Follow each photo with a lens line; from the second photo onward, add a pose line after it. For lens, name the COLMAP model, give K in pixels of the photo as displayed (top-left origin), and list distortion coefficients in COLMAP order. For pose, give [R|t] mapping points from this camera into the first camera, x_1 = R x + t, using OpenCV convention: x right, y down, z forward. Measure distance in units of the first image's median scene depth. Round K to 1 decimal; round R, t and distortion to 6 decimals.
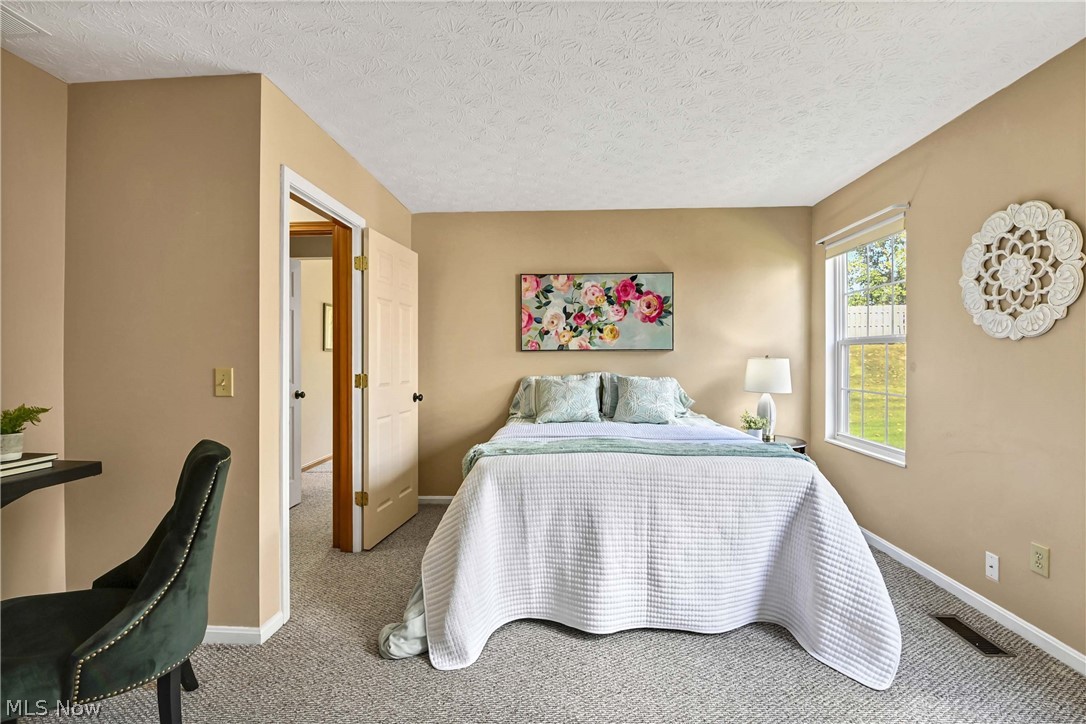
lens RADIAL K [[486.2, 0, 563.9], [0, 486.2, 351.8], [0, 0, 1]] dist [-0.005158, -0.008799]
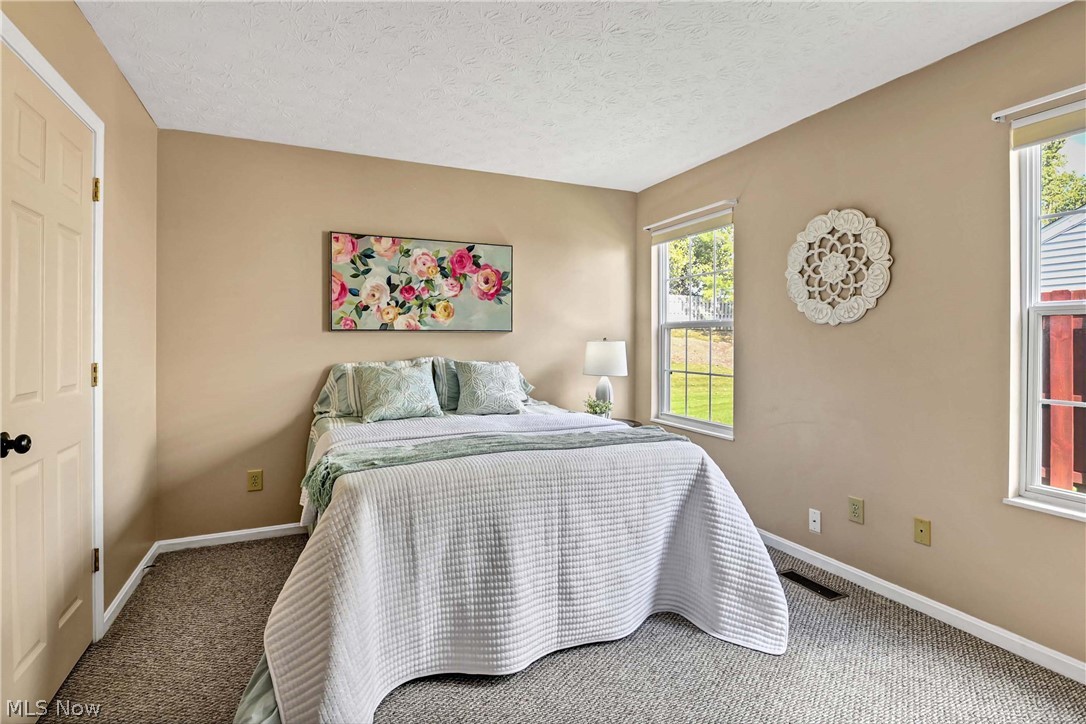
lens RADIAL K [[520.9, 0, 531.1], [0, 520.9, 335.2], [0, 0, 1]] dist [-0.002359, -0.006297]
pose [[0.893677, 0.007836, 0.448642, -0.286415], [-0.008084, 0.999966, -0.001361, 0.006744], [-0.448638, -0.002411, 0.893710, 0.186462]]
